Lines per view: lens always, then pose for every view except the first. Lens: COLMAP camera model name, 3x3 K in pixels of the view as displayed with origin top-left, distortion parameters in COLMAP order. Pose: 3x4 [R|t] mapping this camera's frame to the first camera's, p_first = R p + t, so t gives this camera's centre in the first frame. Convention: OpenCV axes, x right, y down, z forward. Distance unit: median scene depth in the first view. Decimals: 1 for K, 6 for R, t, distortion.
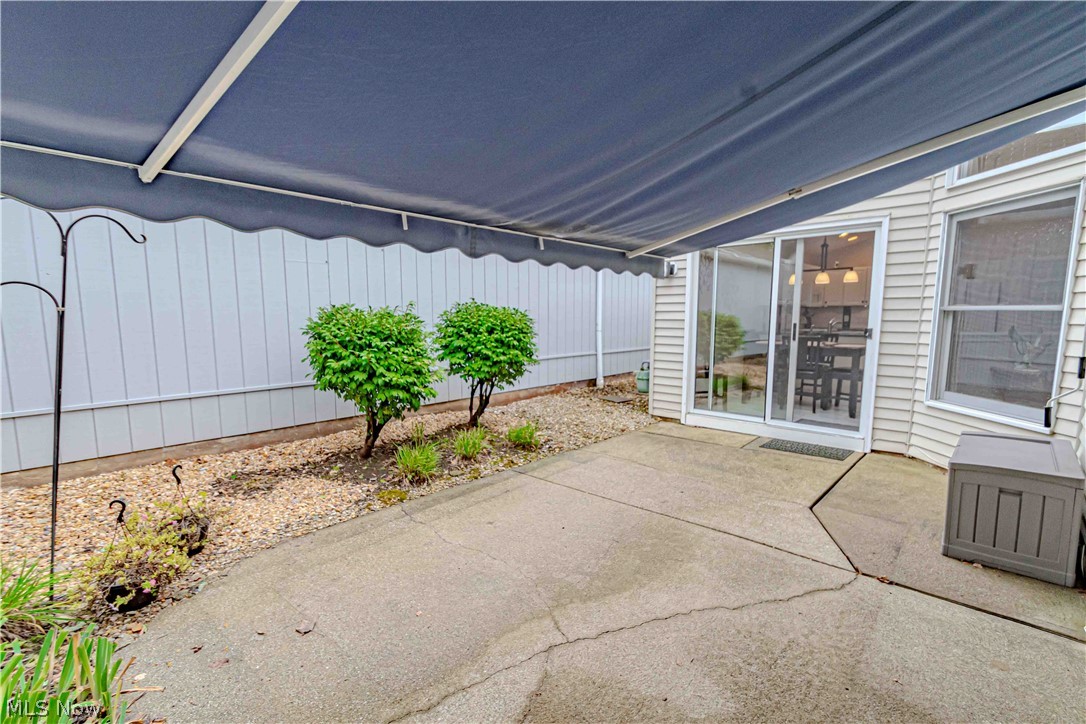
lens RADIAL K [[491.7, 0, 543.9], [0, 491.7, 371.8], [0, 0, 1]] dist [-0.000381, -0.000267]
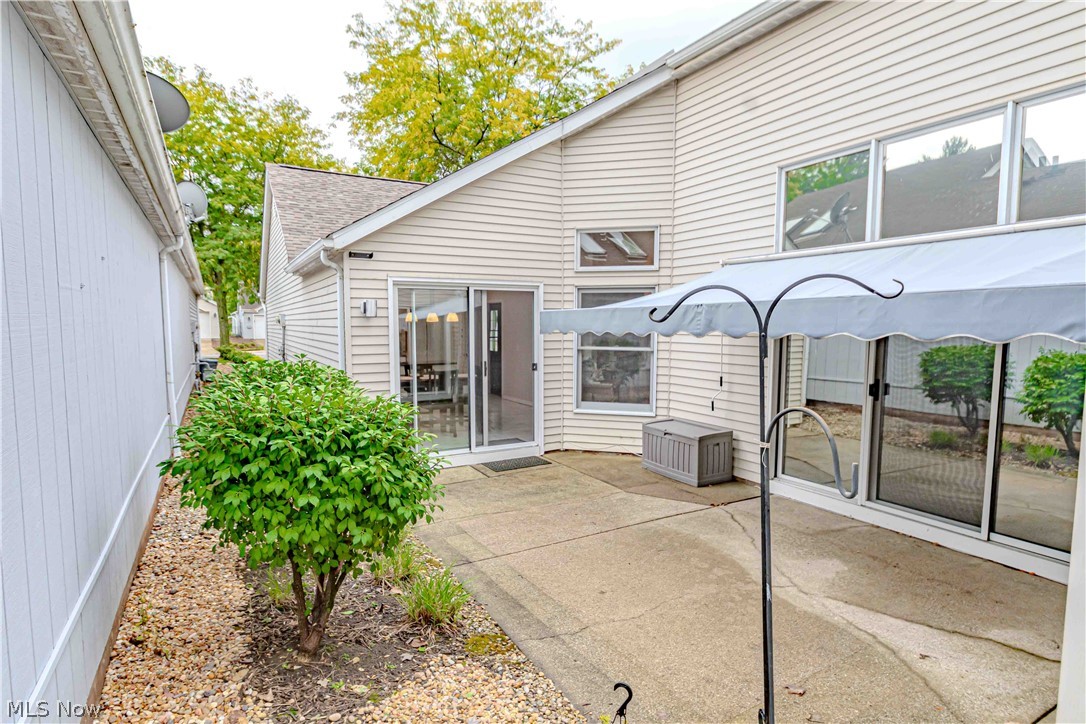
lens RADIAL K [[578.6, 0, 546.5], [0, 578.6, 366.5], [0, 0, 1]] dist [-0.004170, -0.000423]
pose [[0.294002, -0.068547, 0.953343, -0.882803], [0.109697, 0.993254, 0.037587, -0.142197], [-0.949489, 0.093528, 0.299539, 0.526624]]
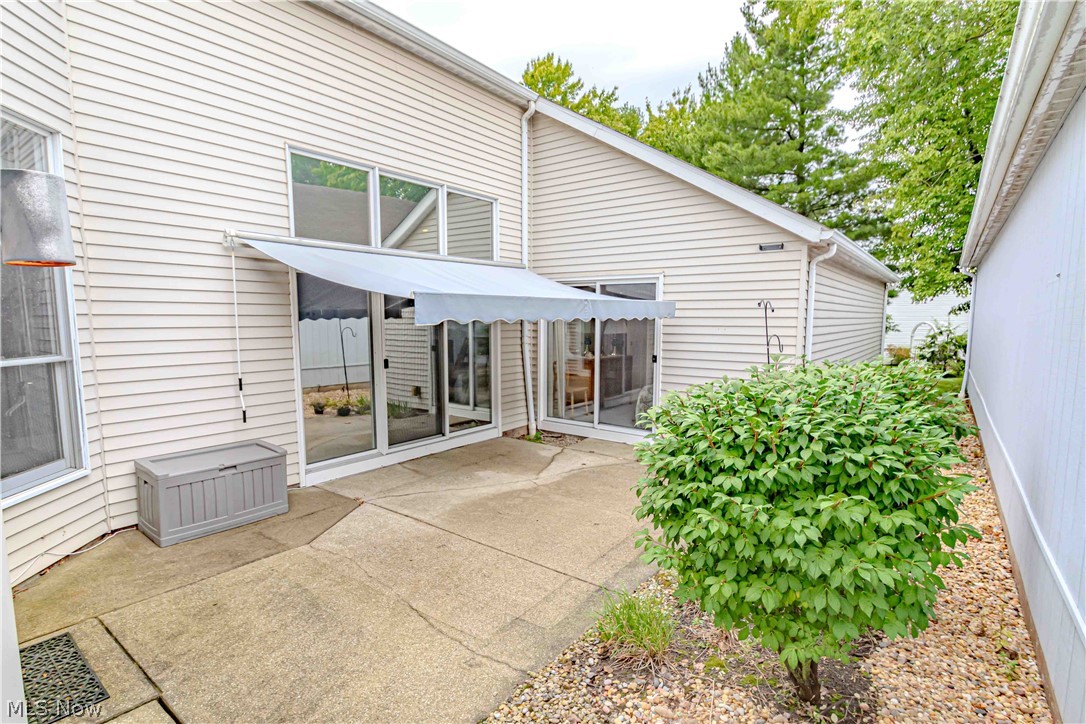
lens RADIAL K [[540.0, 0, 543.0], [0, 540.0, 362.0], [0, 0, 1]] dist [-0.000339, 0.000051]
pose [[-0.994840, 0.013800, -0.100514, 0.114510], [-0.007076, 0.978856, 0.204430, -0.266765], [0.101210, 0.204087, -0.973707, 1.625551]]
